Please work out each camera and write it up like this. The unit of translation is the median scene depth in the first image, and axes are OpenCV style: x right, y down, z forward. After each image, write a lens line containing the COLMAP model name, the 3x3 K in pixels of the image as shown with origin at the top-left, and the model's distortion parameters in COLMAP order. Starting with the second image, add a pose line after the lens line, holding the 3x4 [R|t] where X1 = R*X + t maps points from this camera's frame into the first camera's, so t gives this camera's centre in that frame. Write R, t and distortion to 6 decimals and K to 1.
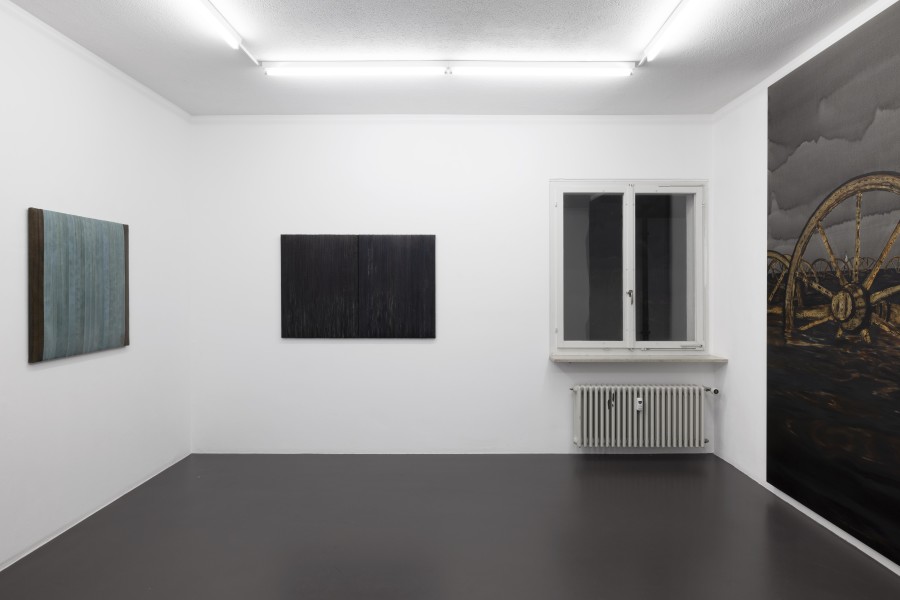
lens RADIAL K [[488.6, 0, 438.4], [0, 488.6, 286.3], [0, 0, 1]] dist [0.000299, 0.000736]
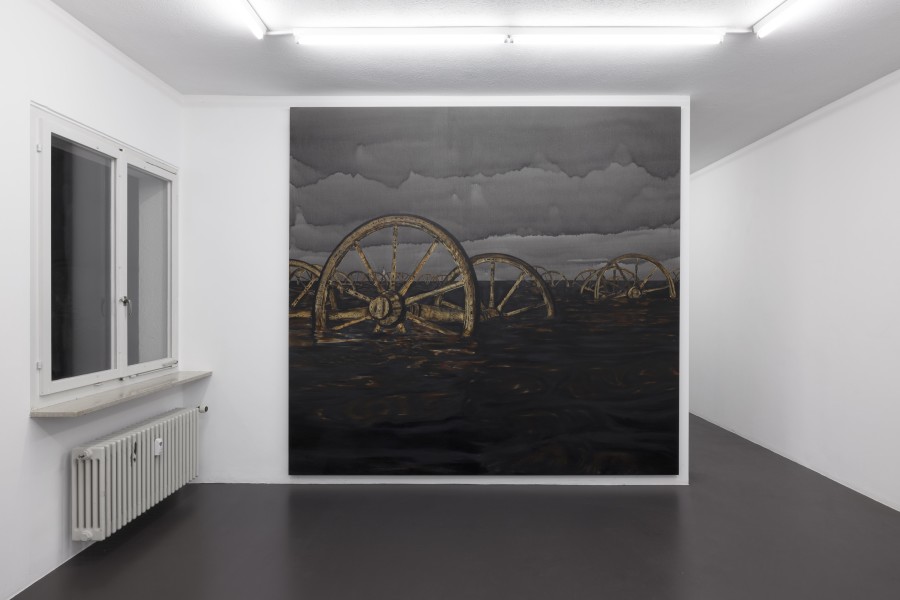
lens RADIAL K [[550.9, 0, 450.4], [0, 550.9, 295.8], [0, 0, 1]] dist [-0.001695, 0.000080]
pose [[-0.033565, -0.000163, 0.999437, -0.632561], [-0.005284, 0.999986, -0.000015, 0.005951], [-0.999423, -0.005282, -0.033566, 0.796054]]
